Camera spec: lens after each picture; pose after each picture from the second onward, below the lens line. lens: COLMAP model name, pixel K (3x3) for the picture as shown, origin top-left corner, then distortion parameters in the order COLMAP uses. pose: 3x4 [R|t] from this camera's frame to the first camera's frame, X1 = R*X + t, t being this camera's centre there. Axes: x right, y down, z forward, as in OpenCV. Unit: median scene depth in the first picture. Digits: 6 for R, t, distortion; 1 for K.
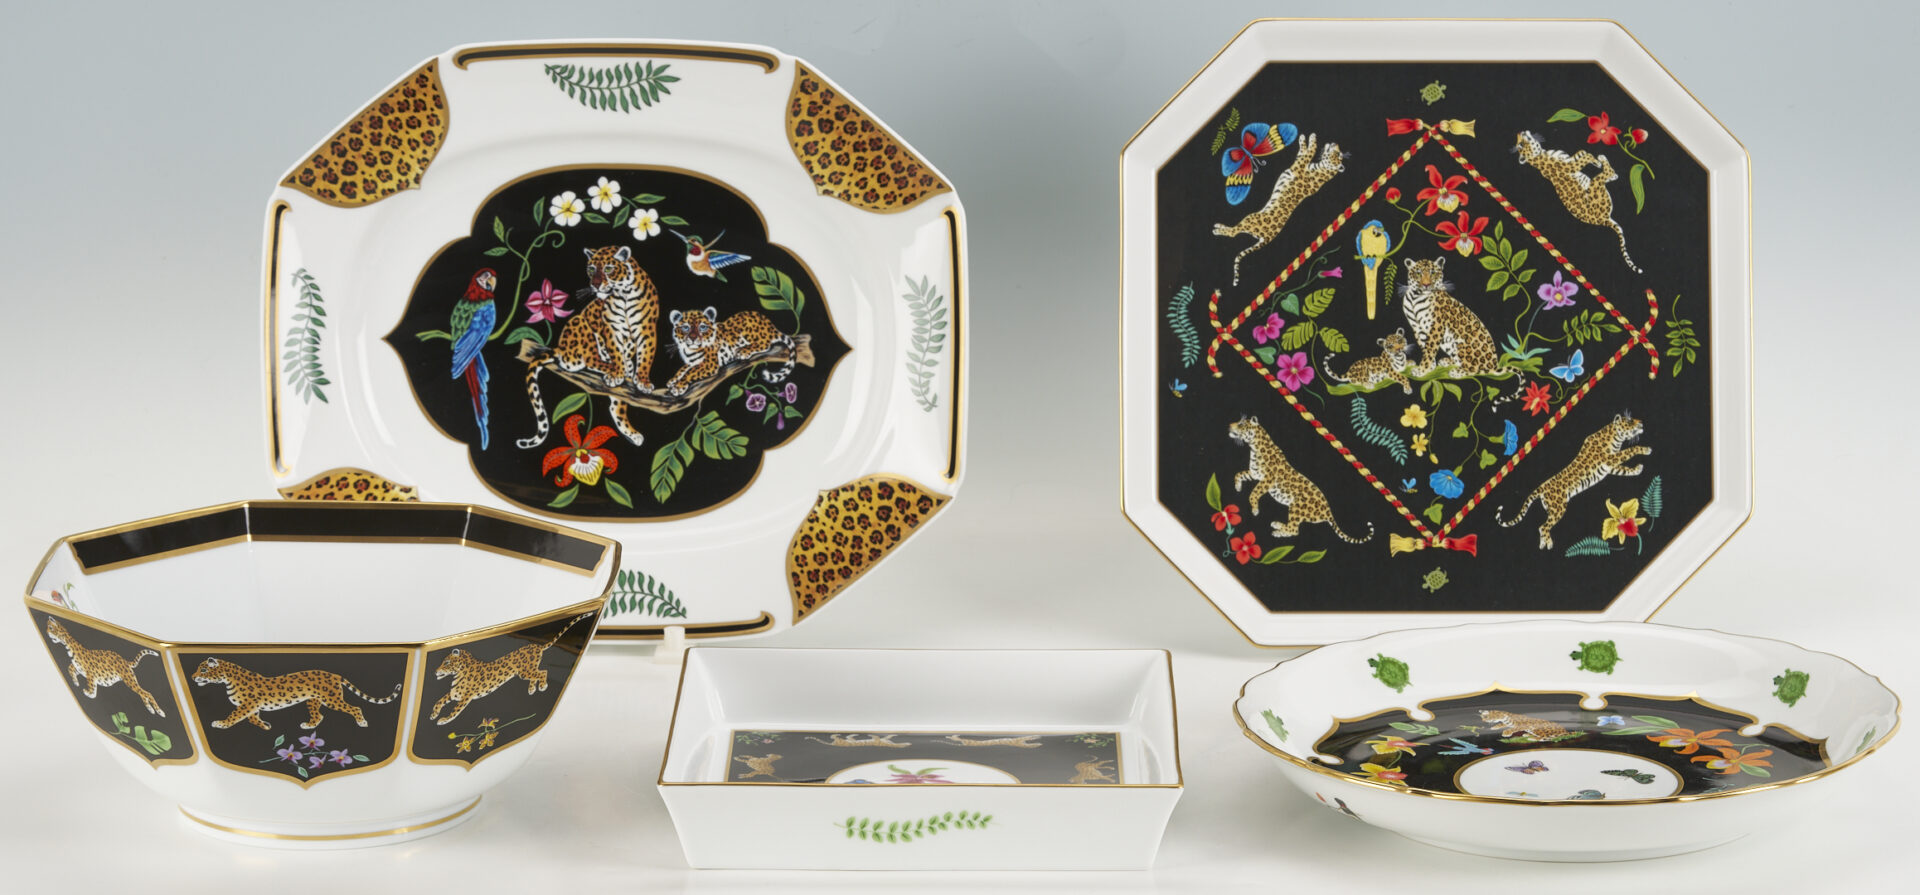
lens RADIAL K [[5875.0, 0, 985.0], [0, 5875.0, 636.2], [0, 0, 1]] dist [-0.175296, 0.000000]
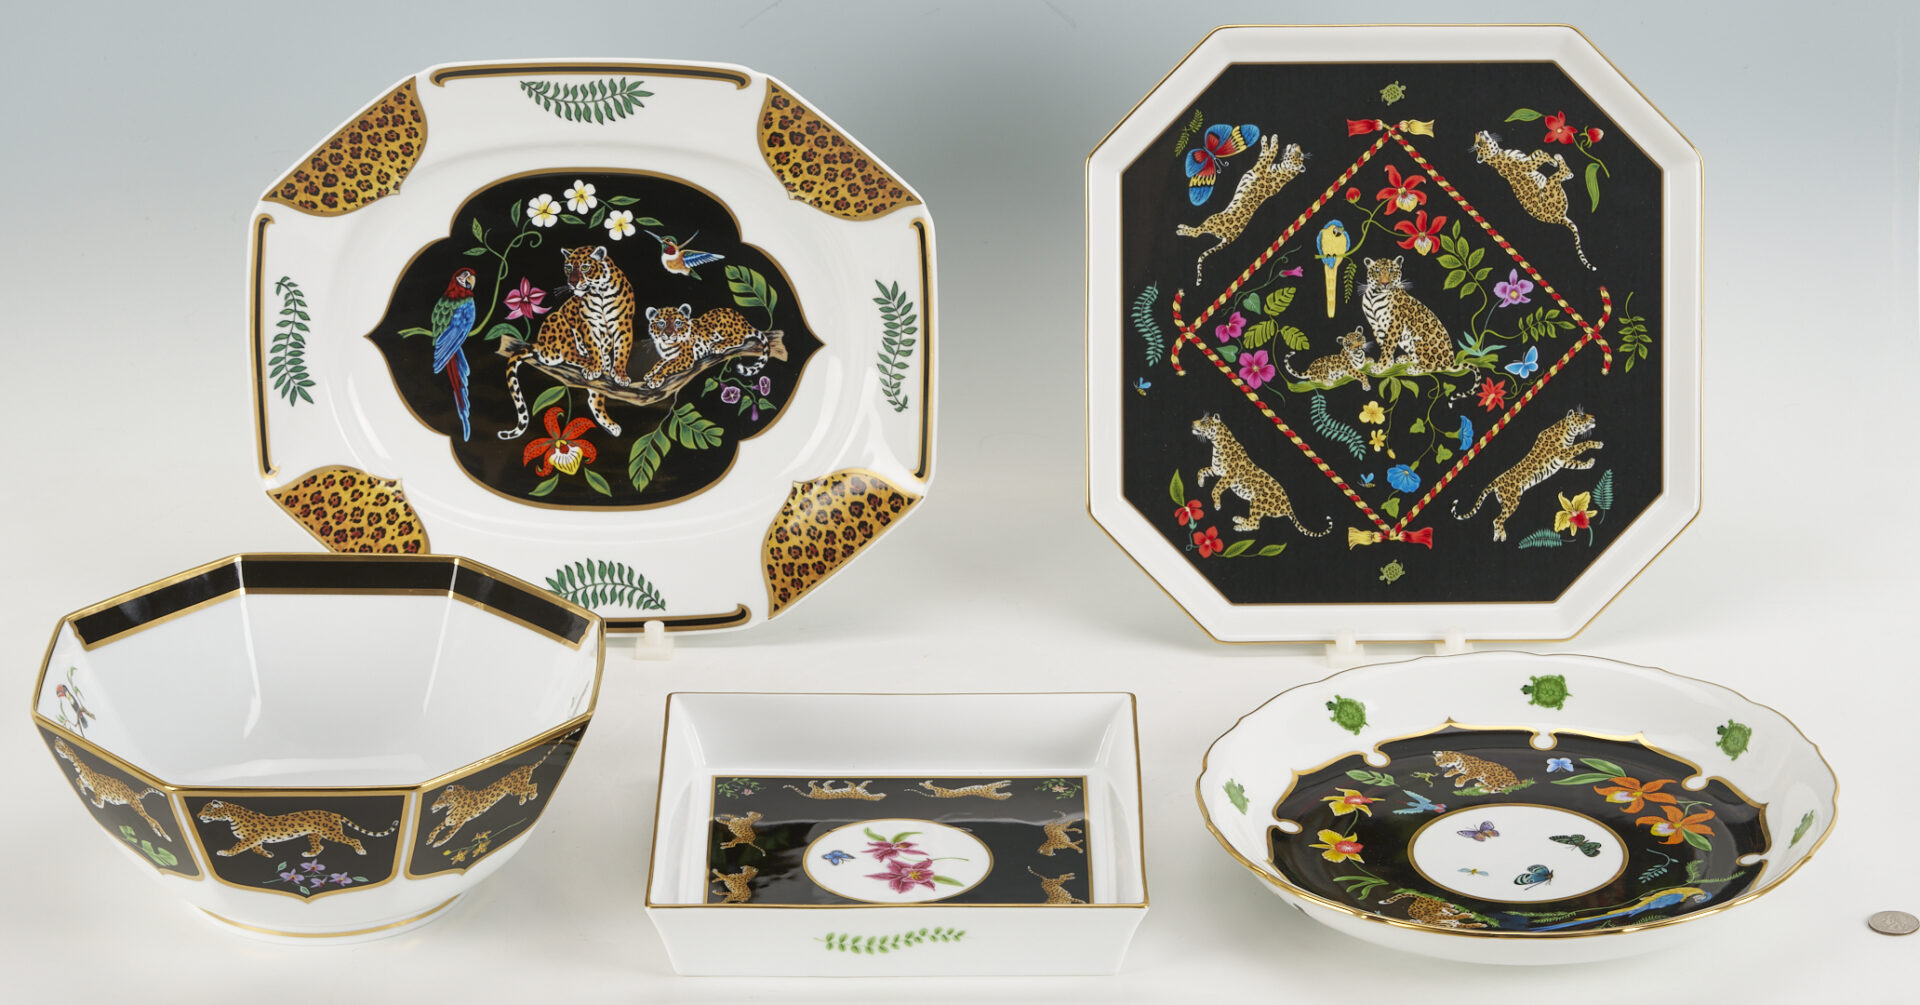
lens RADIAL K [[5987.8, 0, 952.1], [0, 5987.8, 498.1], [0, 0, 1]] dist [-0.156789, 0.000000]
pose [[0.999986, -0.004752, 0.002163, -0.002709], [0.004403, 0.990129, 0.140091, -0.169630], [-0.002808, -0.140080, 0.990136, -0.037983]]
